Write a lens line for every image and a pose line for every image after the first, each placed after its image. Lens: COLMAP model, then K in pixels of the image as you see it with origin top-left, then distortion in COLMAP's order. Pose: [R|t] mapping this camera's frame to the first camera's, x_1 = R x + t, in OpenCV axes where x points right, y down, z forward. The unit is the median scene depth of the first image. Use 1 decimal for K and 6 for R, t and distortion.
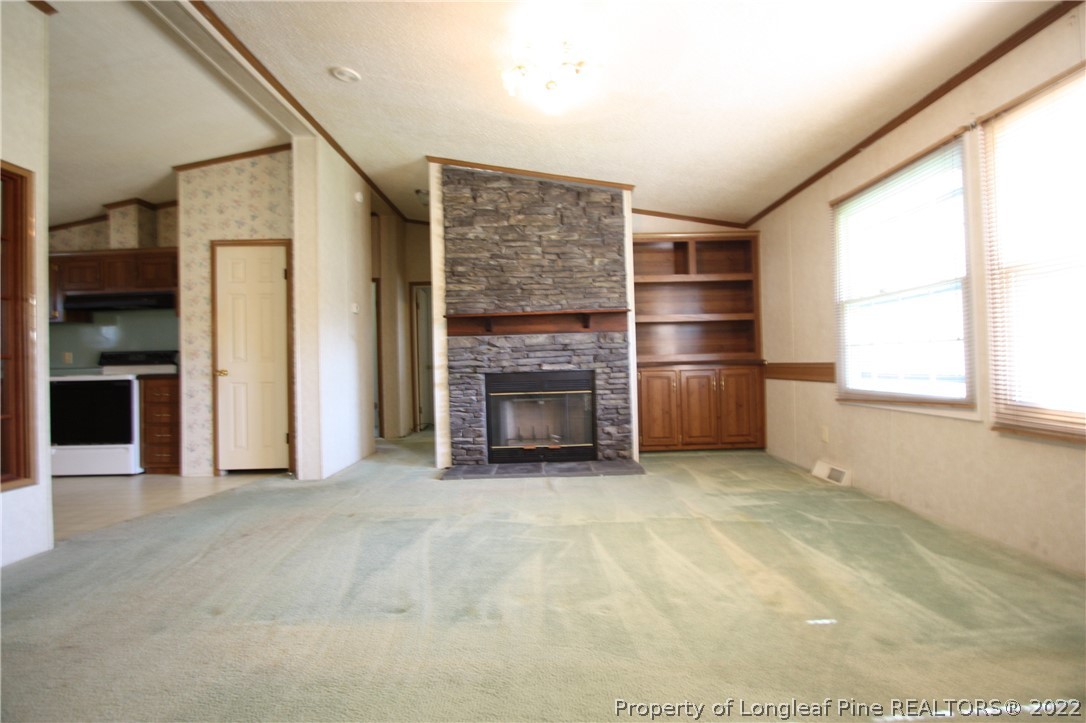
lens RADIAL K [[522.0, 0, 542.4], [0, 522.0, 360.8], [0, 0, 1]] dist [-0.005927, -0.000824]
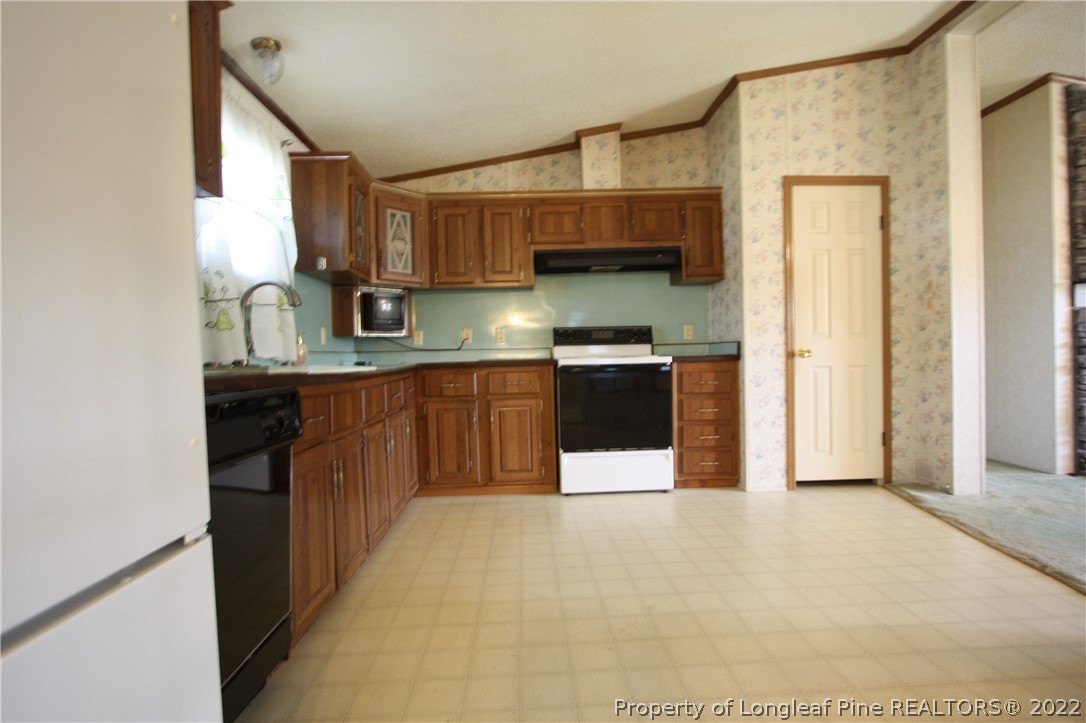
lens RADIAL K [[522.0, 0, 543.5], [0, 522.0, 360.3], [0, 0, 1]] dist [-0.005927, -0.000824]
pose [[0.998417, -0.001839, 0.056220, -1.022431], [0.000598, 0.999756, 0.022076, 0.016185], [-0.056247, -0.022008, 0.998174, 0.267590]]
